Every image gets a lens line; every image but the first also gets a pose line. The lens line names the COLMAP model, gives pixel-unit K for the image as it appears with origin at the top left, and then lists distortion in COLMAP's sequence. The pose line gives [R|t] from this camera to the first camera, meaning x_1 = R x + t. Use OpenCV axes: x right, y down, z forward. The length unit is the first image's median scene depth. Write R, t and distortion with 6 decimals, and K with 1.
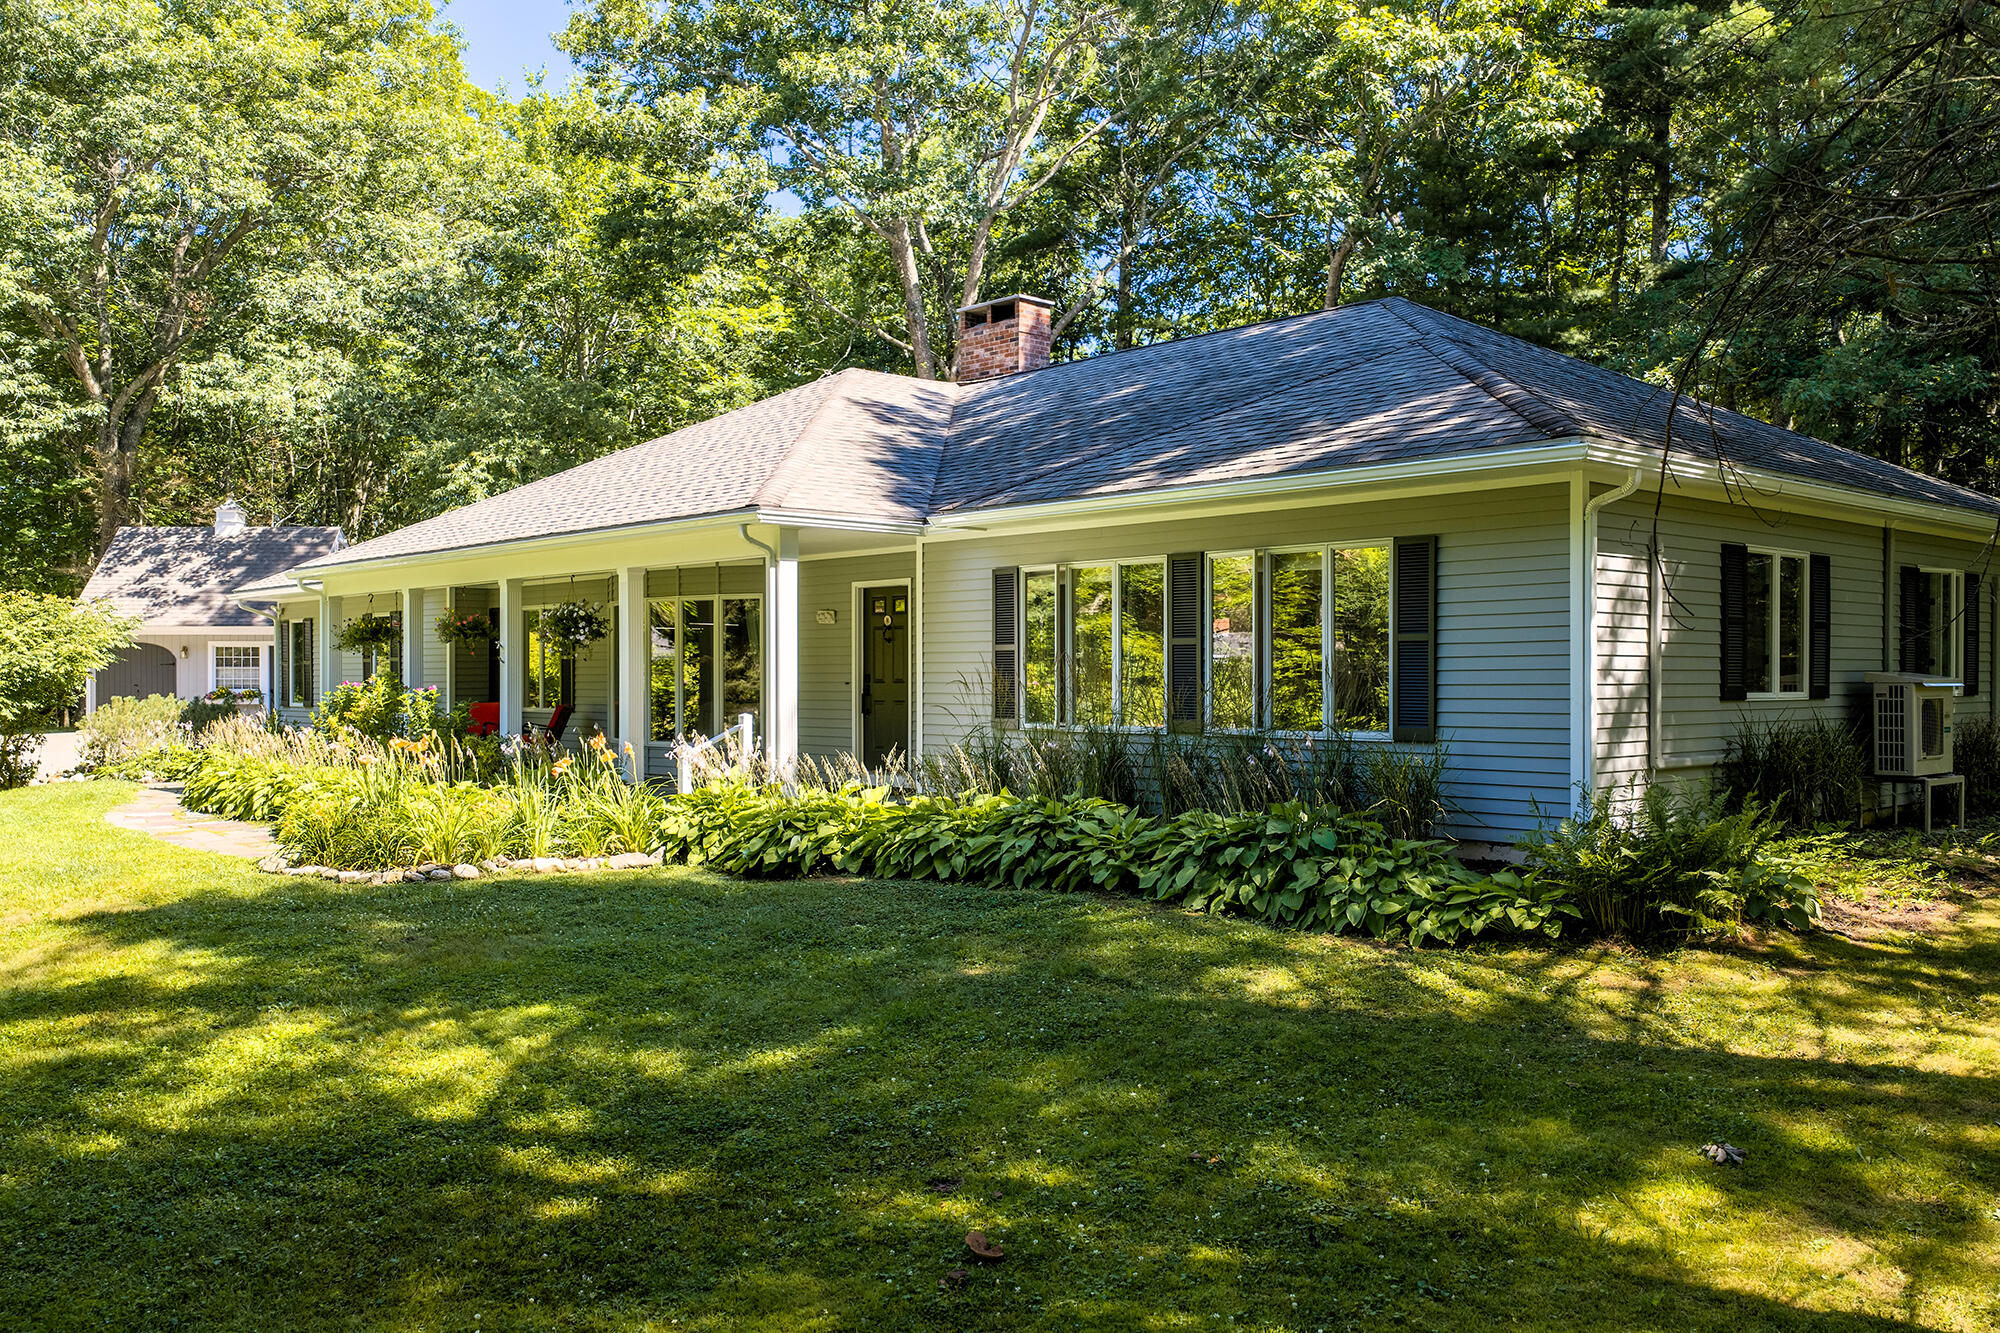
lens RADIAL K [[1629.9, 0, 998.5], [0, 1629.9, 679.6], [0, 0, 1]] dist [0.009941, -0.029658]
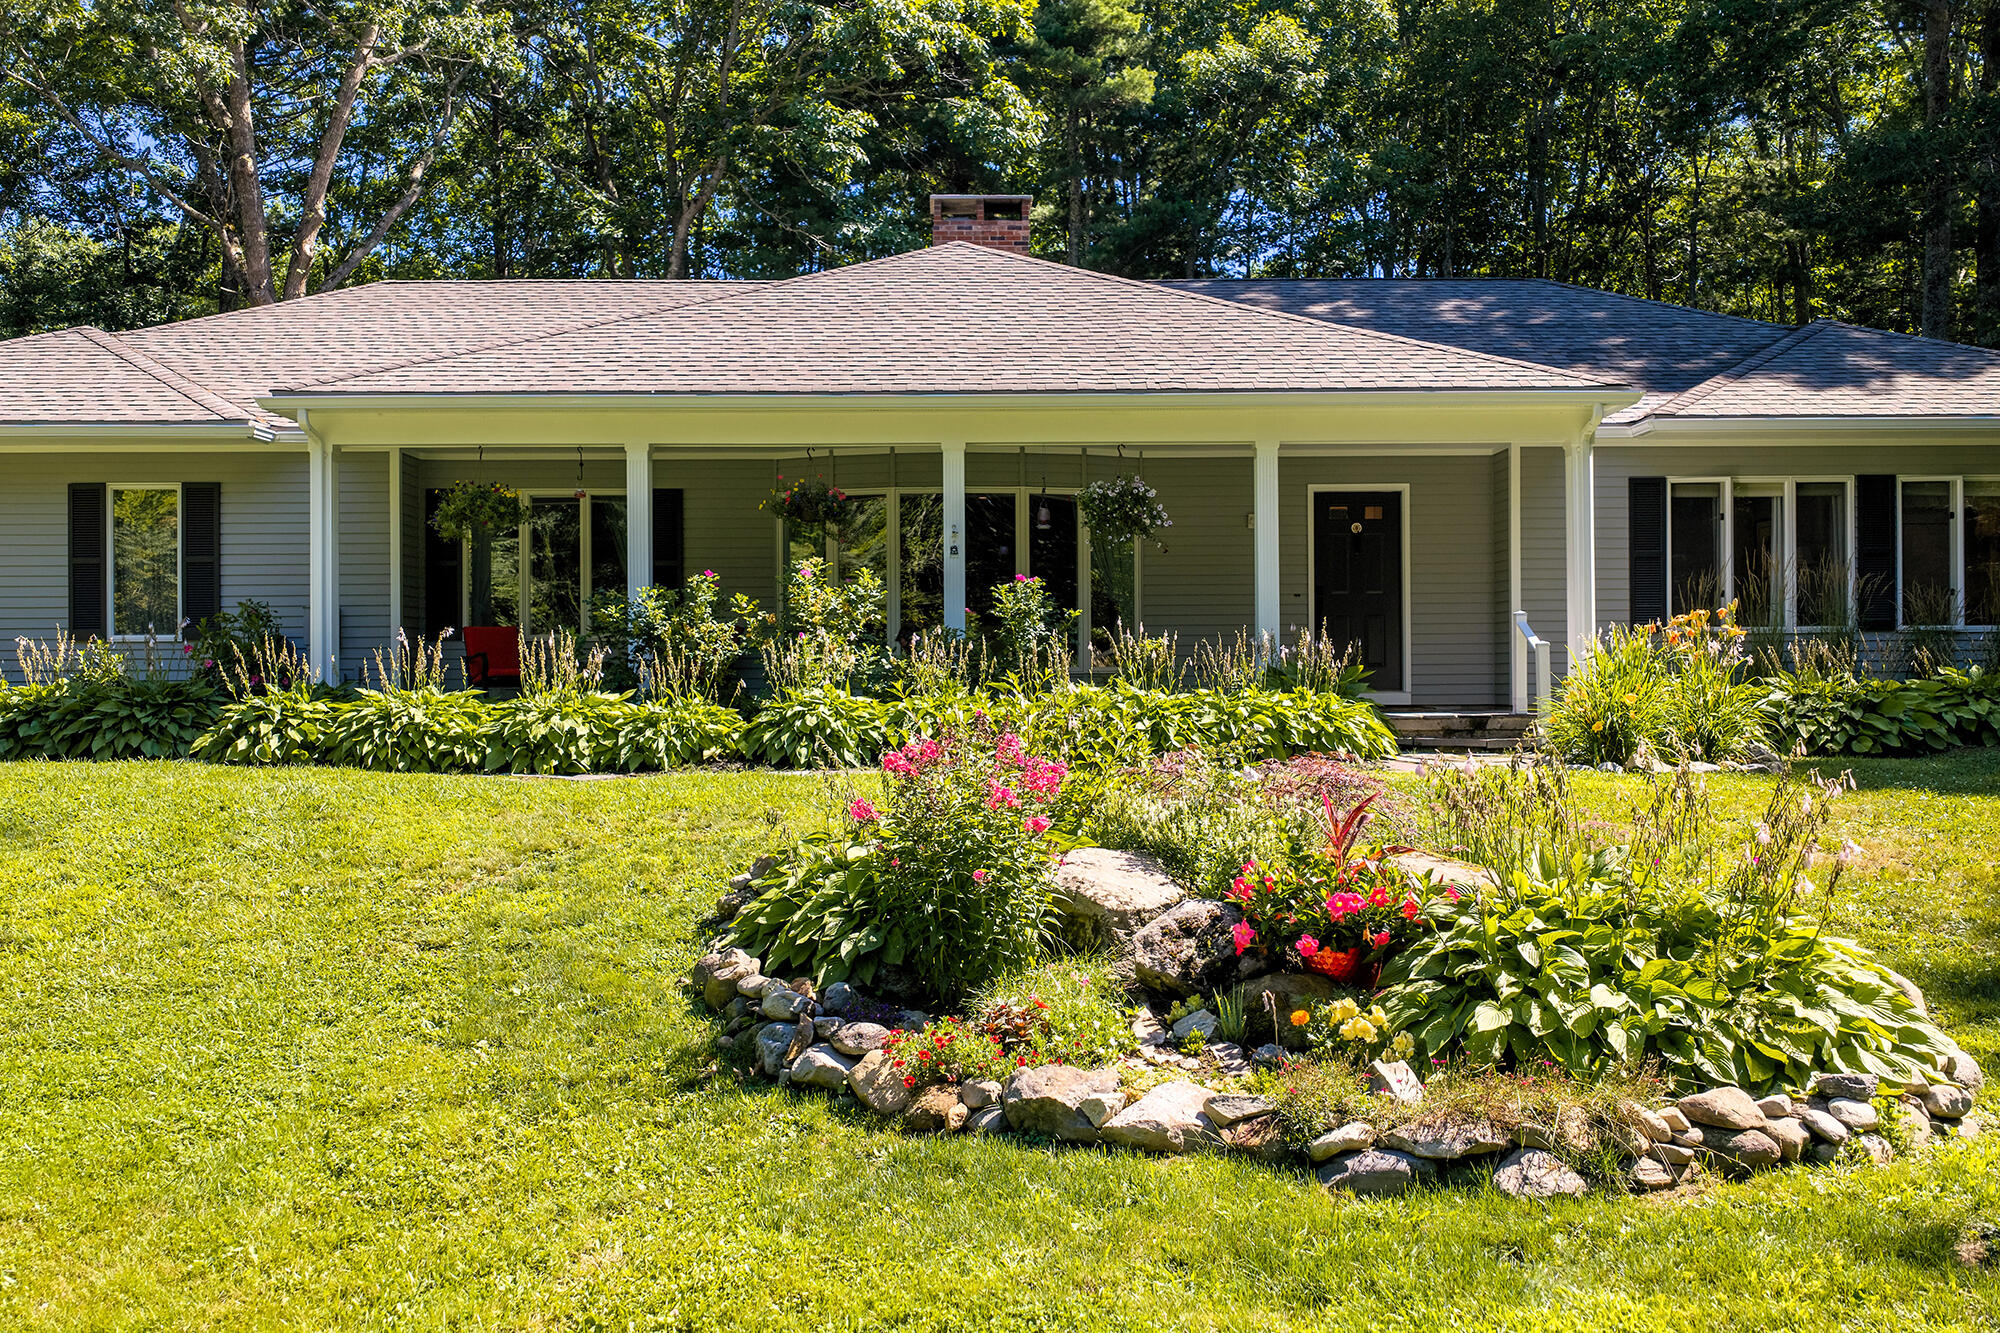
lens RADIAL K [[1653.8, 0, 981.6], [0, 1653.8, 677.4], [0, 0, 1]] dist [0.028869, -0.055227]
pose [[0.685586, 0.000776, 0.727991, -0.576219], [0.003462, 0.999985, -0.004326, 0.033640], [-0.727983, 0.005486, 0.685573, 0.320370]]
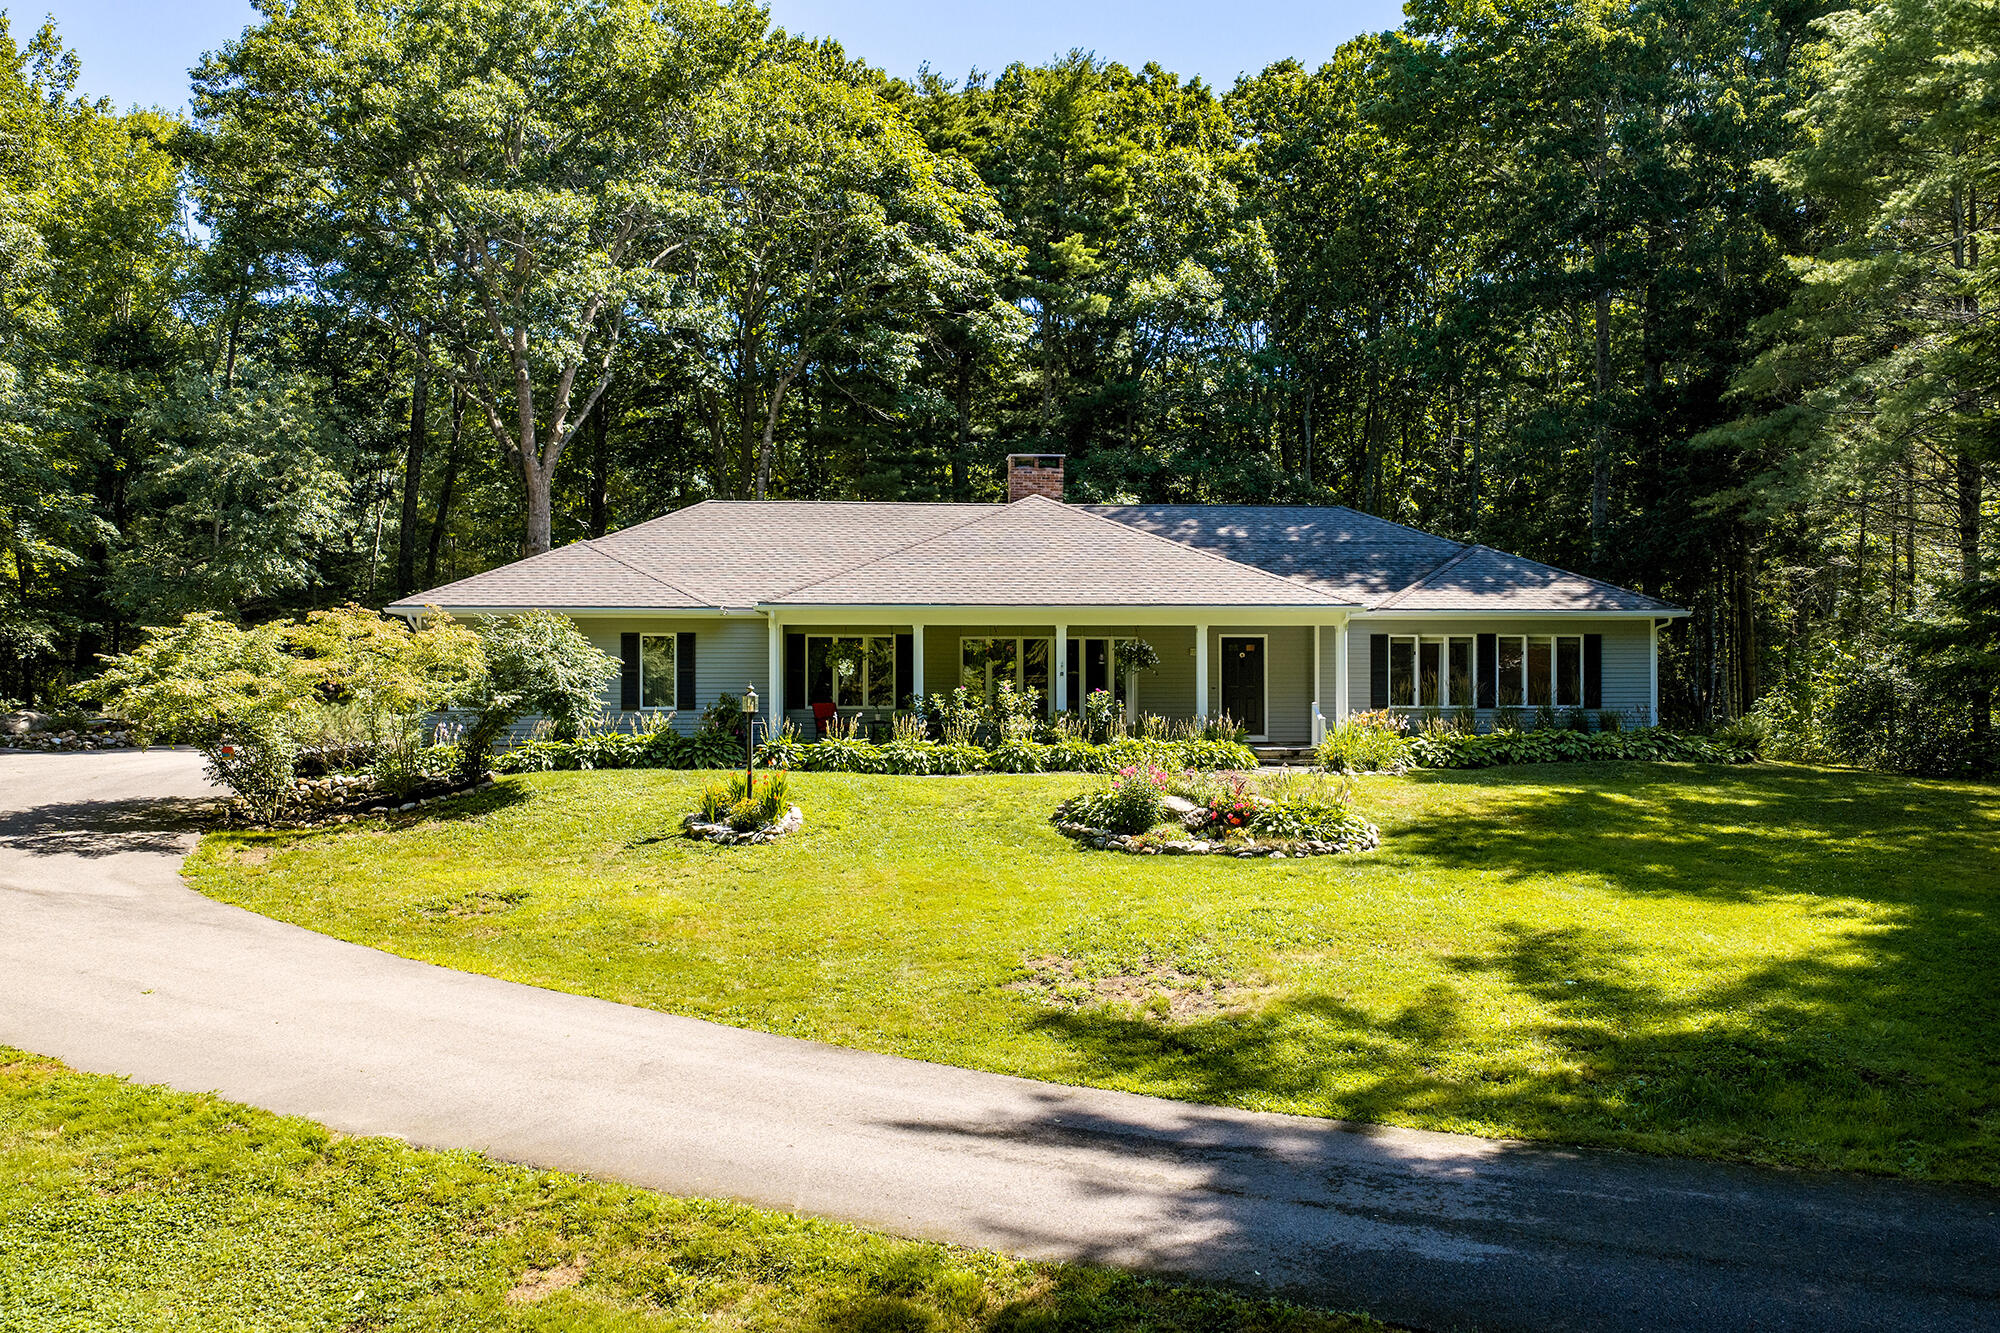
lens RADIAL K [[1629.9, 0, 998.5], [0, 1629.9, 679.6], [0, 0, 1]] dist [0.009941, -0.029658]
pose [[0.629440, 0.005574, 0.777029, -1.100192], [-0.002182, 0.999983, -0.005406, 0.002048], [-0.777046, 0.001707, 0.629441, 0.011748]]
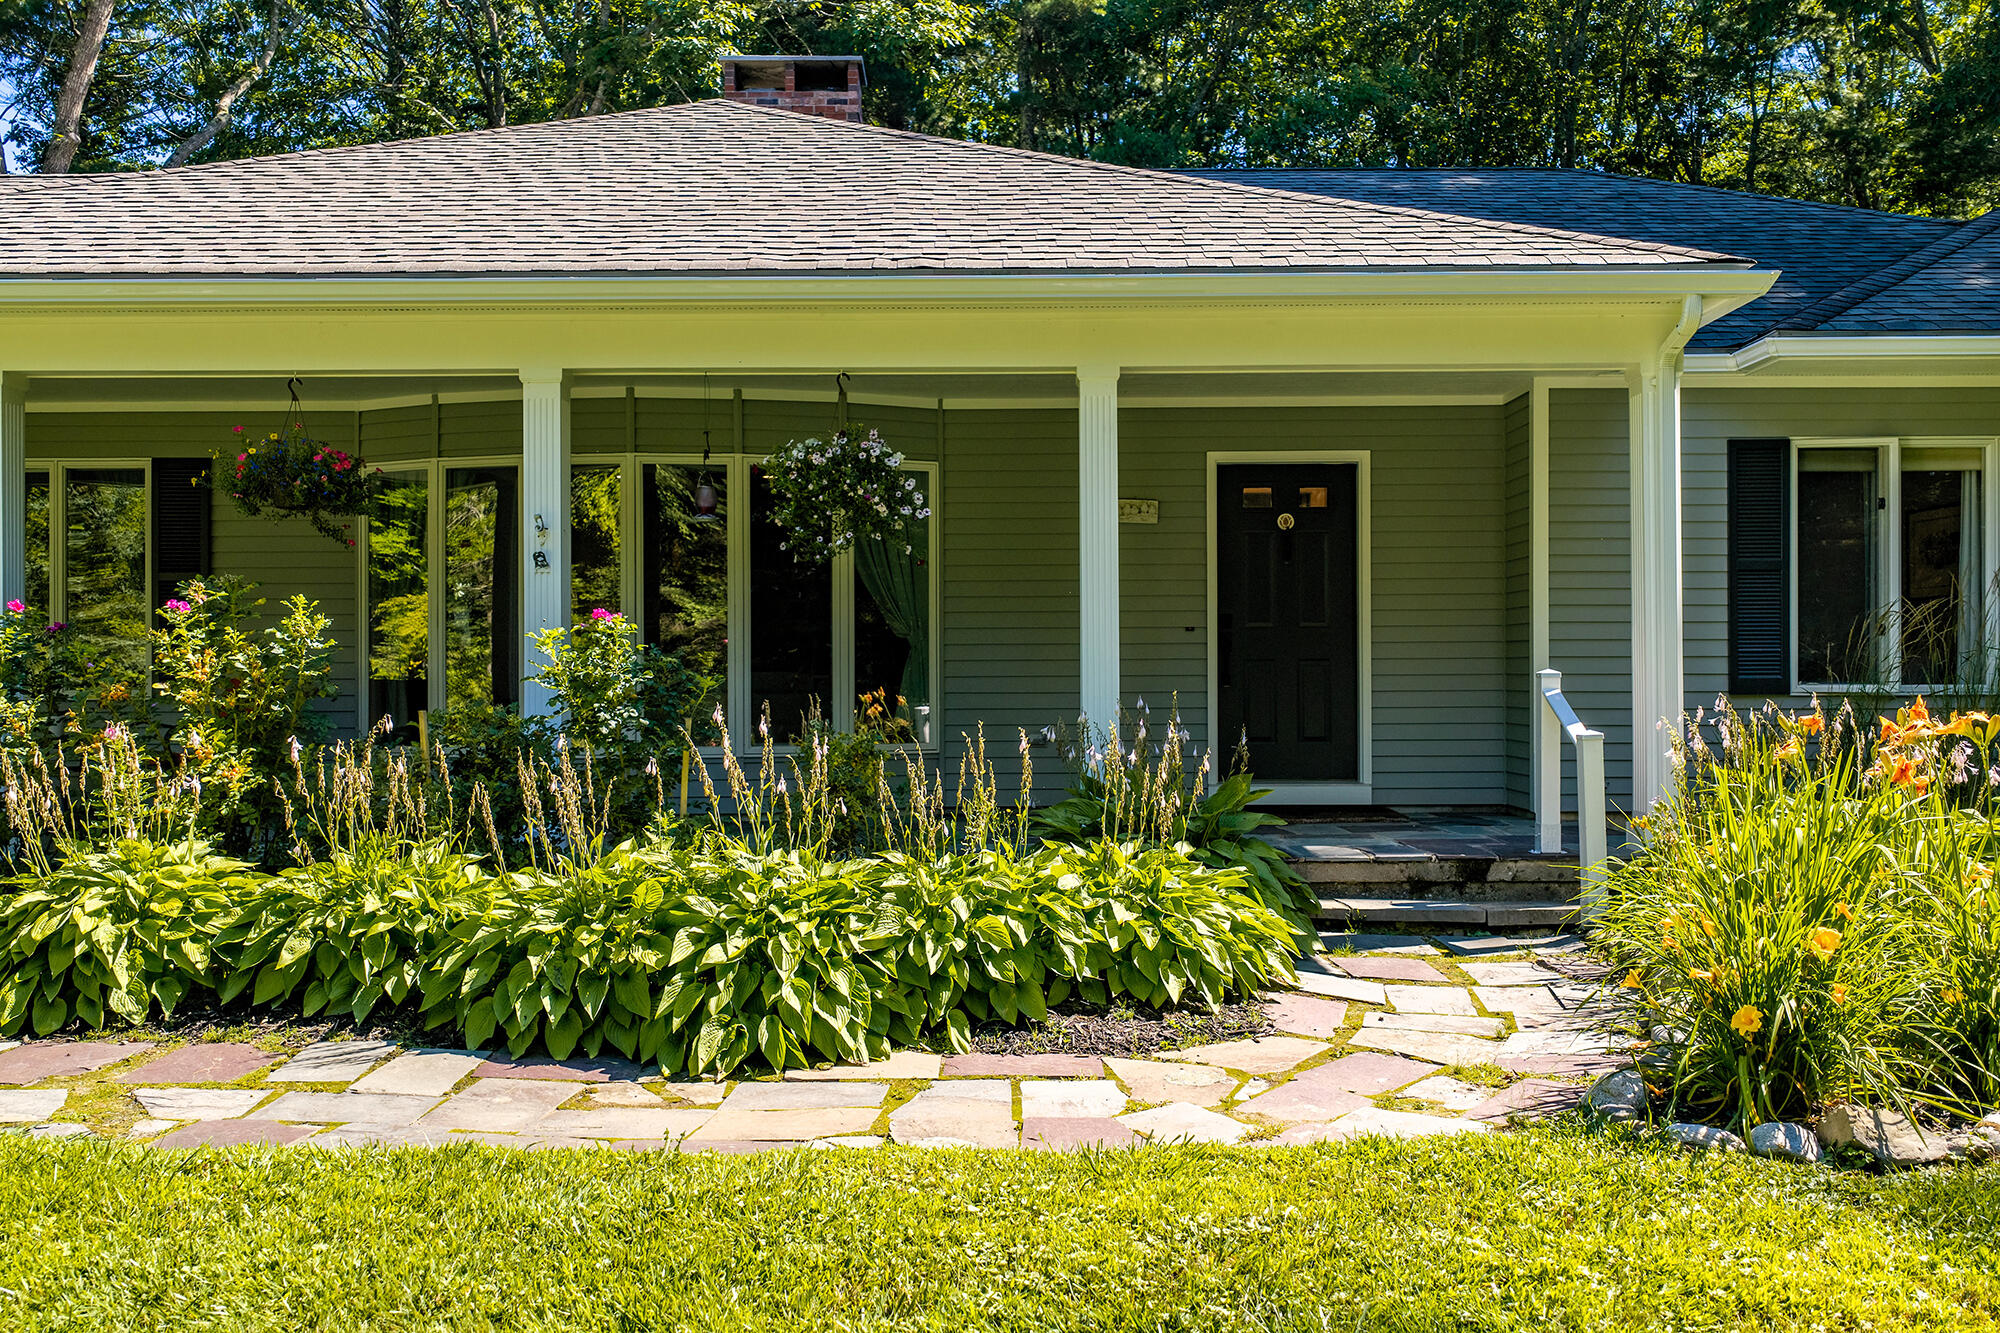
lens RADIAL K [[1653.8, 0, 981.6], [0, 1653.8, 677.4], [0, 0, 1]] dist [0.028869, -0.055227]
pose [[0.695433, -0.000048, 0.718591, -0.363580], [0.001757, 0.999997, -0.001633, 0.013118], [-0.718589, 0.002398, 0.695431, 0.421331]]
